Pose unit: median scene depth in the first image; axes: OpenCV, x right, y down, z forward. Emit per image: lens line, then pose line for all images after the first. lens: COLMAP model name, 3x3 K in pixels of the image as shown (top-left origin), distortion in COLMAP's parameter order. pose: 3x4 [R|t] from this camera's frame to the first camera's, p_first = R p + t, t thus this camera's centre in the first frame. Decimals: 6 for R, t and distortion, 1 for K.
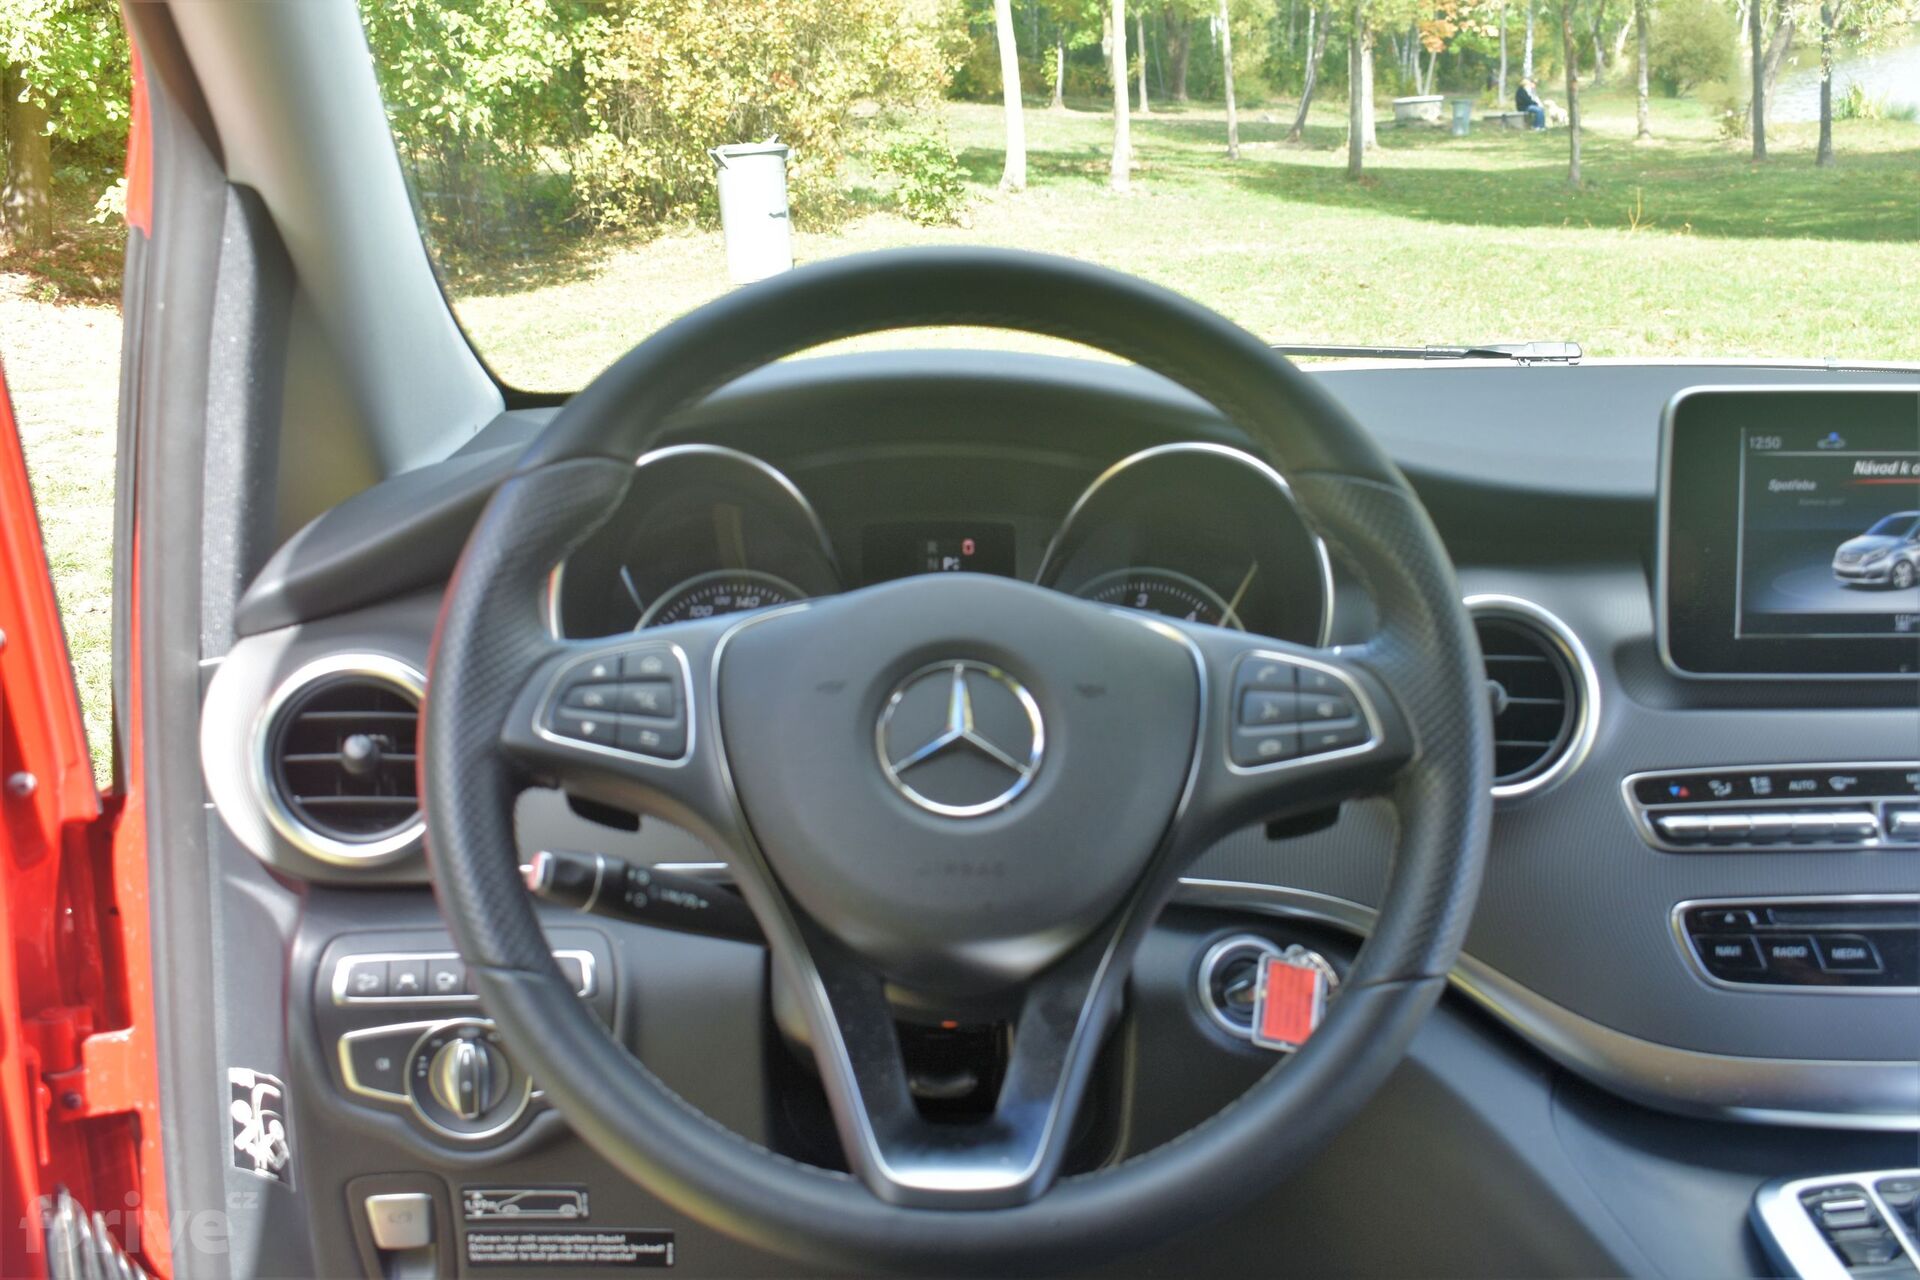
lens RADIAL K [[2209.5, 0, 958.0], [0, 2209.5, 637.7], [0, 0, 1]] dist [0.009309, 0.000000]
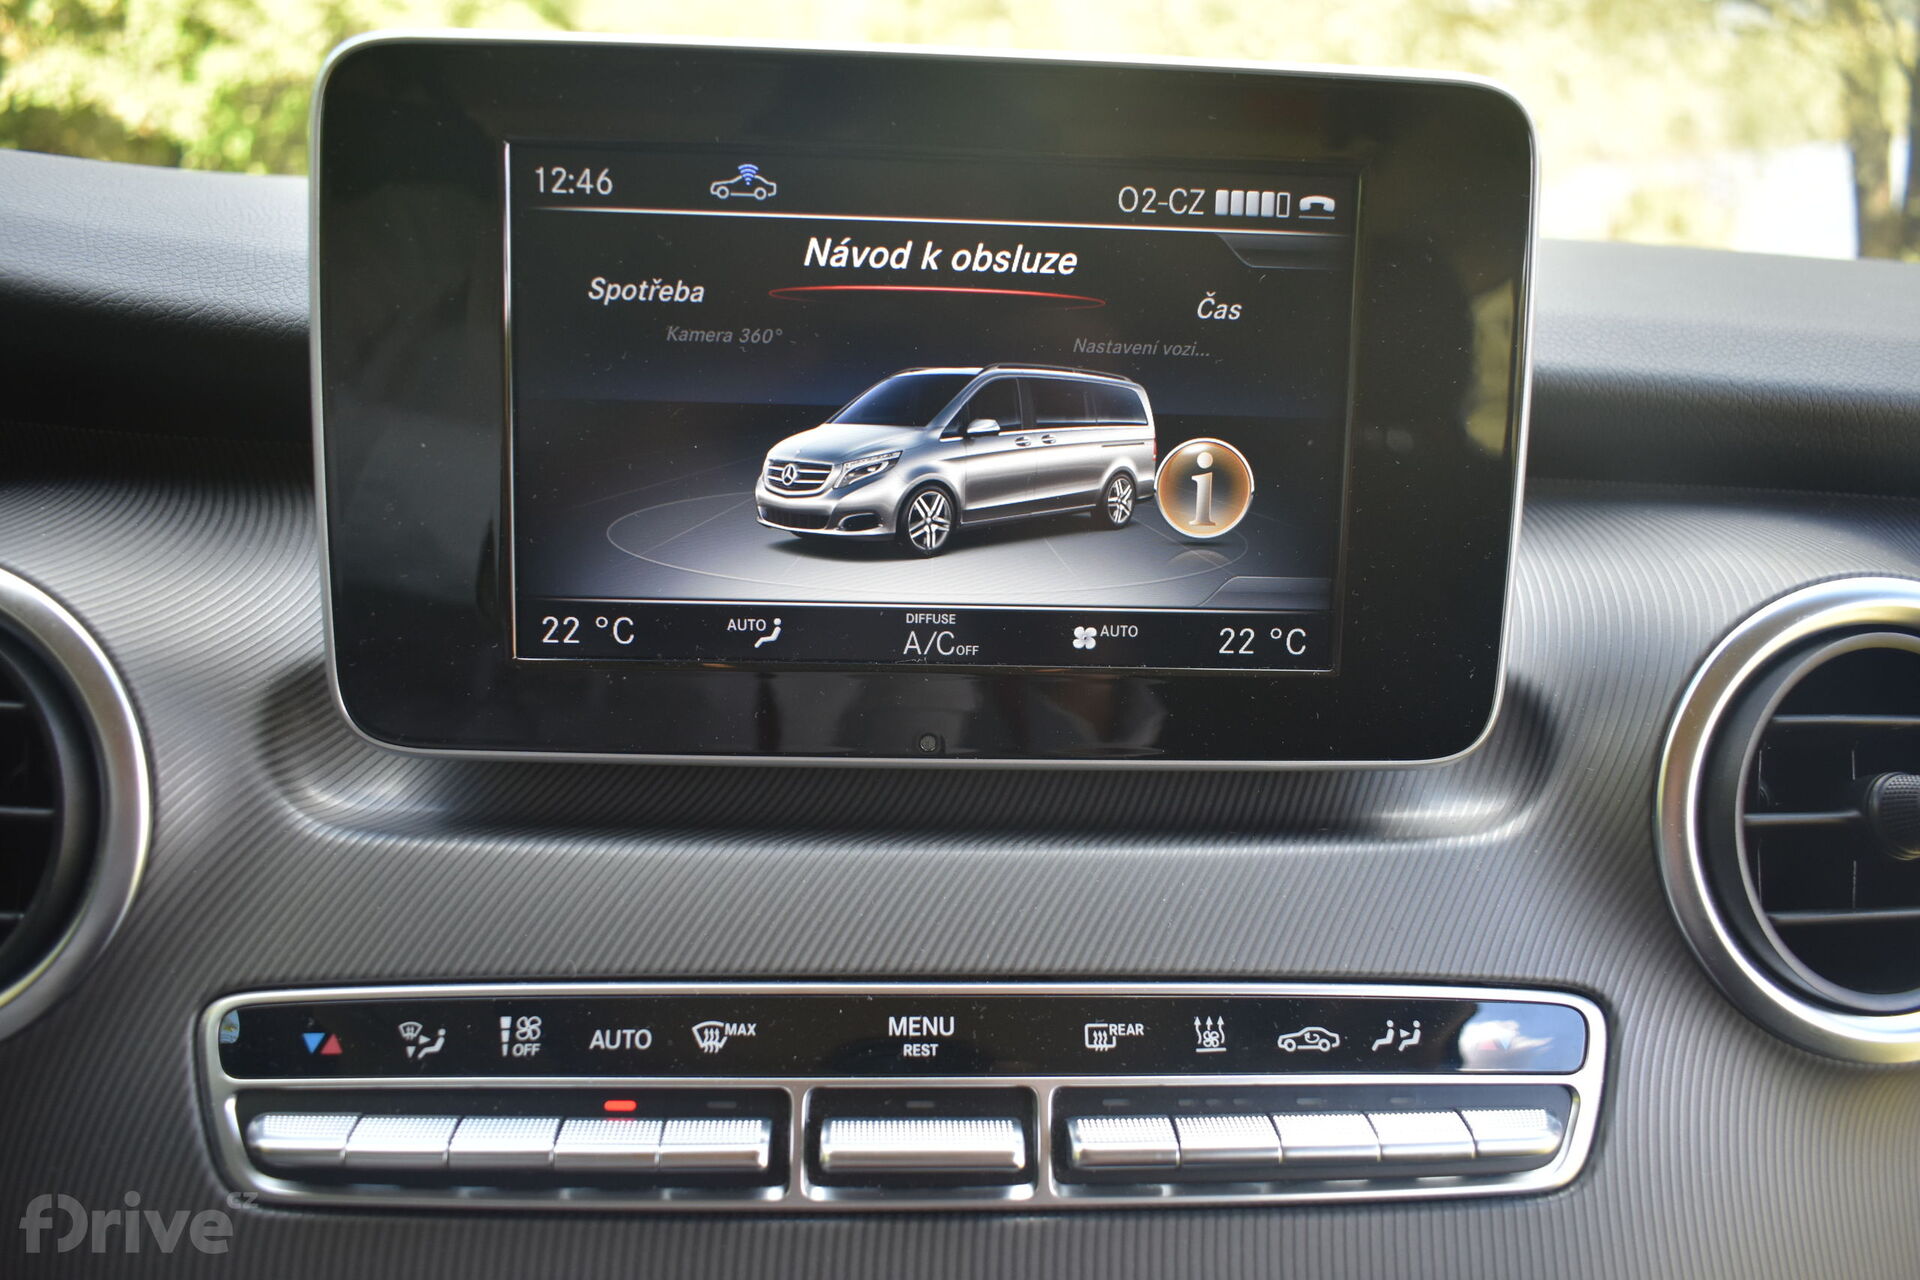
lens RADIAL K [[1463.9, 0, 960.1], [0, 1463.9, 644.9], [0, 0, 1]] dist [0.004184, 0.001067]
pose [[0.999720, 0.023276, -0.004281, 0.436146], [-0.023095, 0.998998, 0.038327, -0.015761], [0.005169, -0.038218, 0.999256, 0.728419]]
